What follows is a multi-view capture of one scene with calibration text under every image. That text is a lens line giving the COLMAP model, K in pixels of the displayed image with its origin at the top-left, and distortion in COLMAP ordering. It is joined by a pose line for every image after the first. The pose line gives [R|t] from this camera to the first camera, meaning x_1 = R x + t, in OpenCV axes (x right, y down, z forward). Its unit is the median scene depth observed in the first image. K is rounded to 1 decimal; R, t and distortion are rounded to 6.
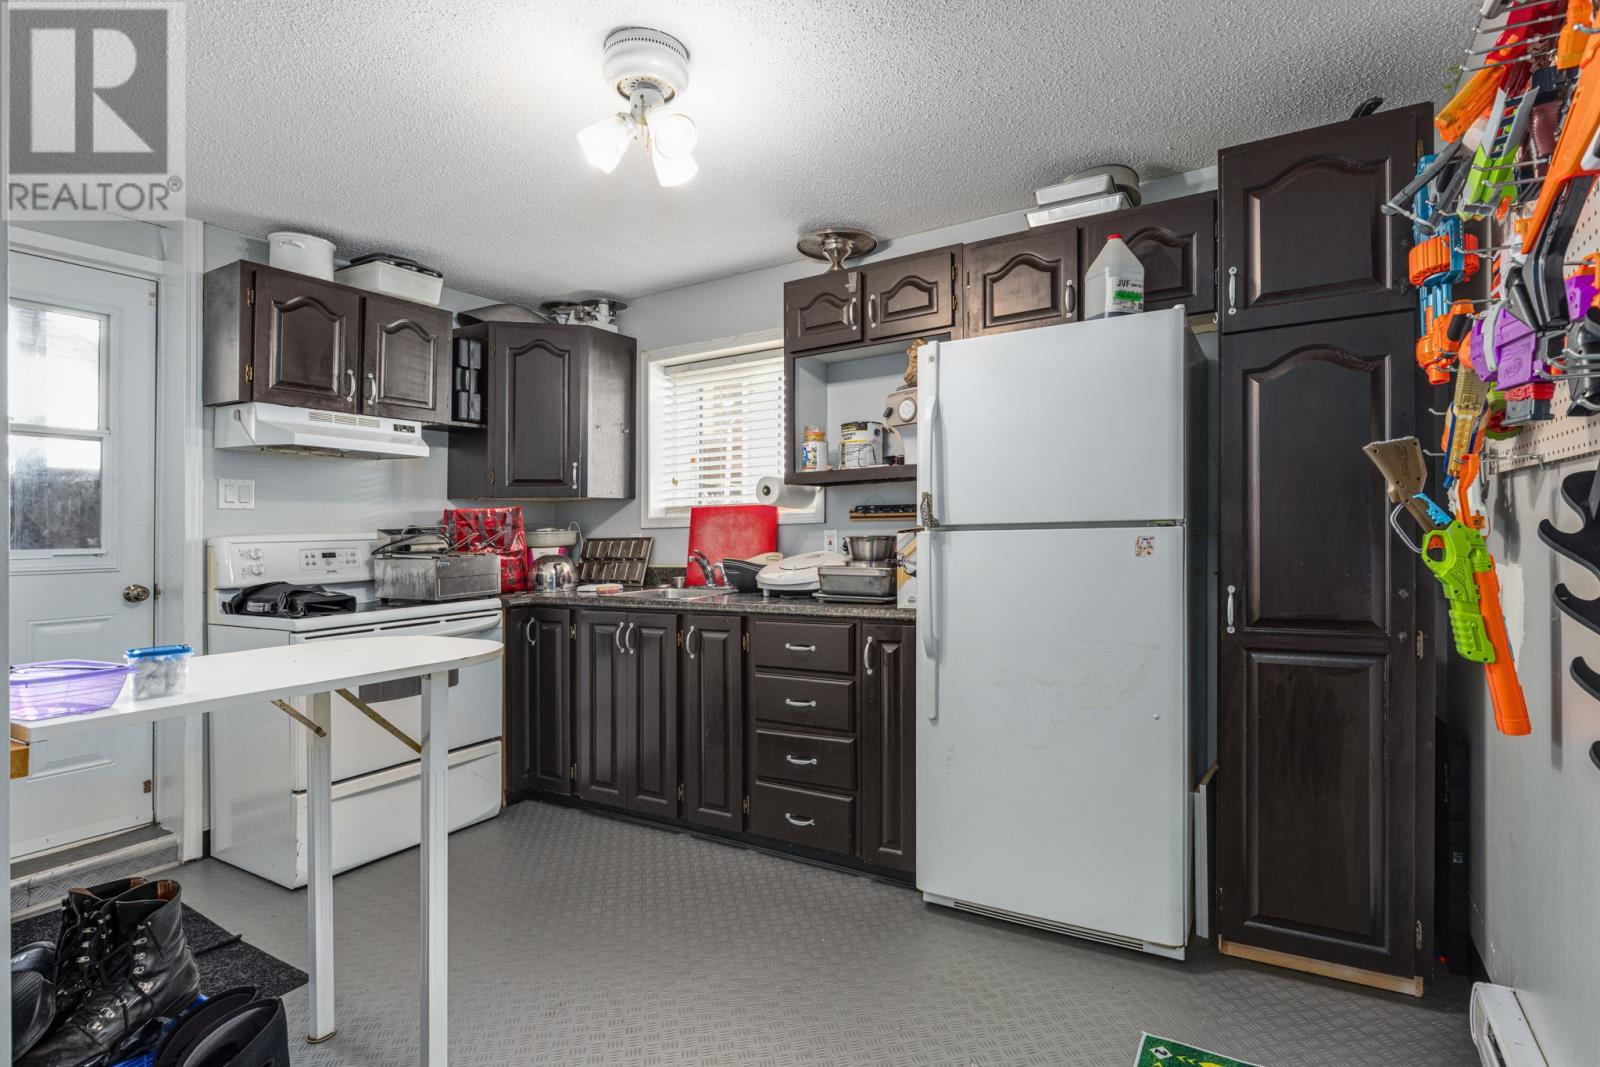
lens RADIAL K [[740.4, 0, 800.0], [0, 740.4, 533.5], [0, 0, 1]] dist [0.002431, -0.000140]
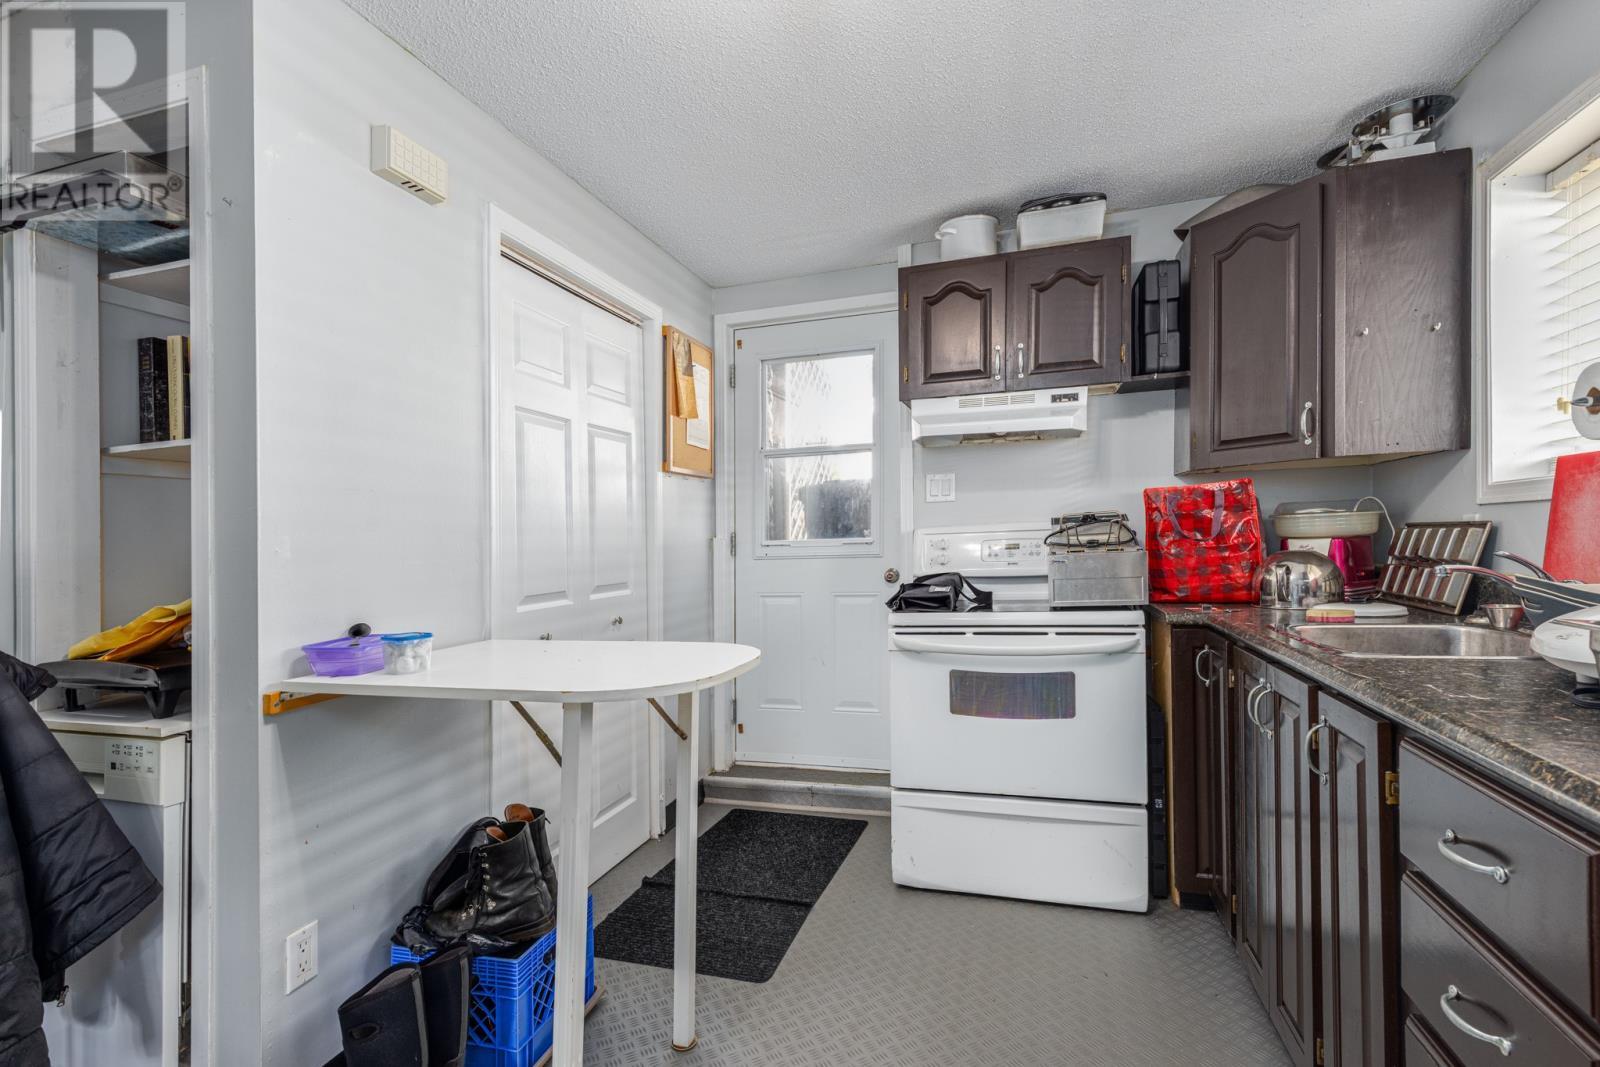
lens RADIAL K [[740.4, 0, 800.0], [0, 740.4, 533.5], [0, 0, 1]] dist [0.002431, -0.000140]
pose [[0.292103, 0.002883, -0.956382, 0.183300], [0.024335, 0.999649, 0.010446, -0.003659], [0.956077, -0.026325, 0.291931, 0.464629]]
